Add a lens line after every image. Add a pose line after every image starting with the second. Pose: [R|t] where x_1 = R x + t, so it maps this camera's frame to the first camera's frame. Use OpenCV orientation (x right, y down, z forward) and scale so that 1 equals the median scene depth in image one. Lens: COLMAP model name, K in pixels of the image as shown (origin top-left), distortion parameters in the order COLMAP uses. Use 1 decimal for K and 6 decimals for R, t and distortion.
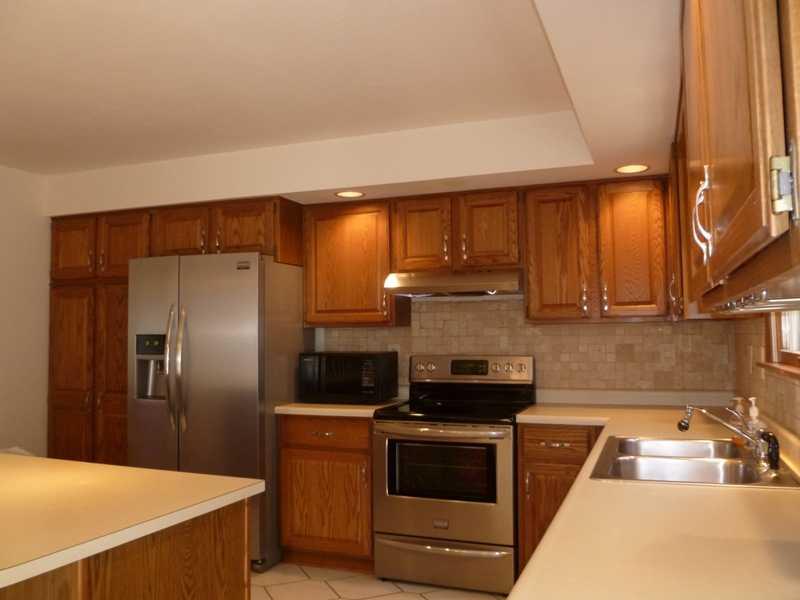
lens RADIAL K [[667.8, 0, 400.0], [0, 667.8, 300.0], [0, 0, 1]] dist [-0.050809, -0.001659]
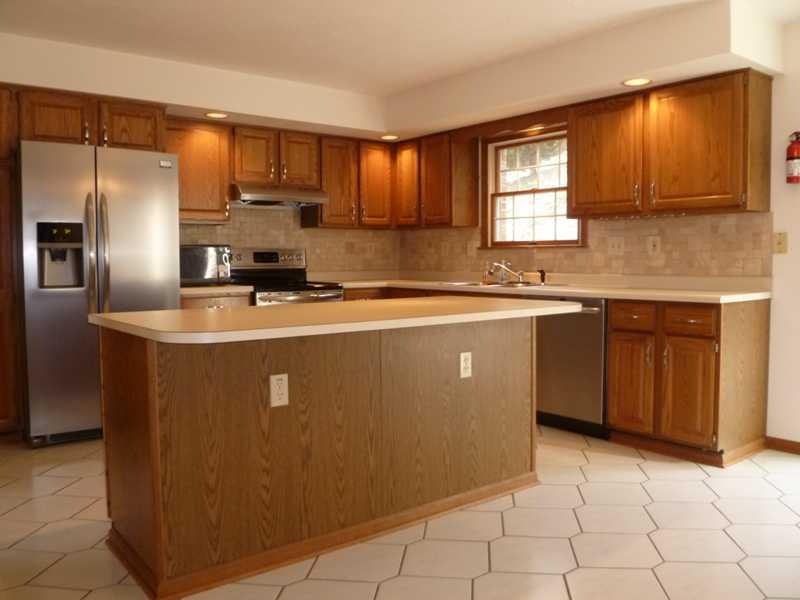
lens RADIAL K [[667.8, 0, 400.0], [0, 667.8, 300.0], [0, 0, 1]] dist [-0.050809, -0.001659]
pose [[0.504766, -0.049981, 0.861808, -0.971632], [-0.046637, 0.995286, 0.085037, 0.060381], [-0.861996, -0.083116, 0.500055, 0.071288]]
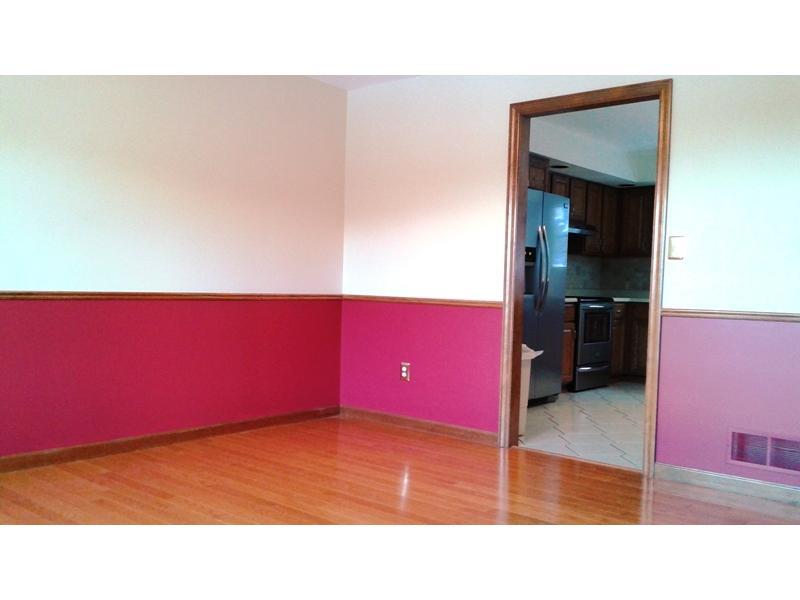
lens RADIAL K [[667.8, 0, 400.0], [0, 667.8, 300.0], [0, 0, 1]] dist [-0.050809, -0.001659]
pose [[0.342278, -0.014579, 0.939486, -1.722244], [-0.081747, 0.995626, 0.045232, 0.119304], [-0.936036, -0.092282, 0.339589, 0.782085]]
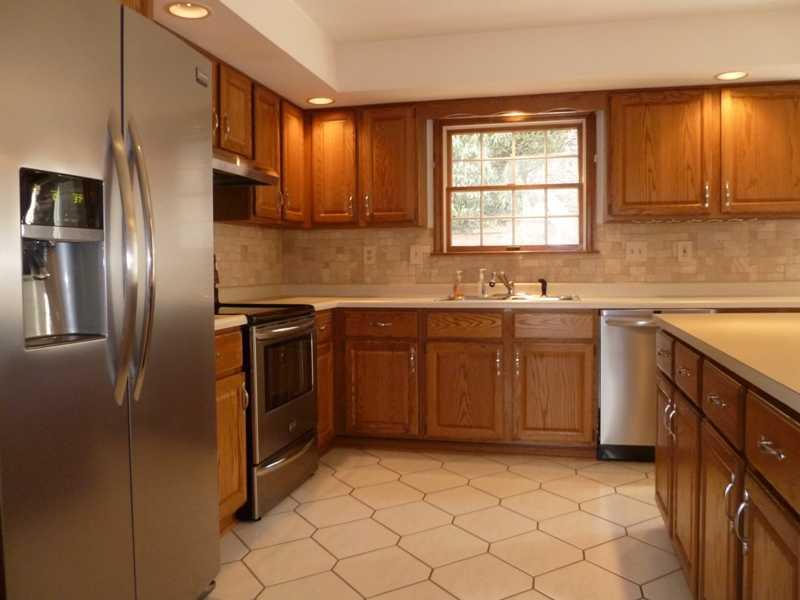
lens RADIAL K [[667.8, 0, 400.0], [0, 667.8, 300.0], [0, 0, 1]] dist [-0.050809, -0.001659]
pose [[-0.138461, -0.042449, 0.989458, -0.779355], [-0.042227, 0.998426, 0.036924, 0.102413], [-0.989467, -0.036669, -0.140035, 0.866207]]
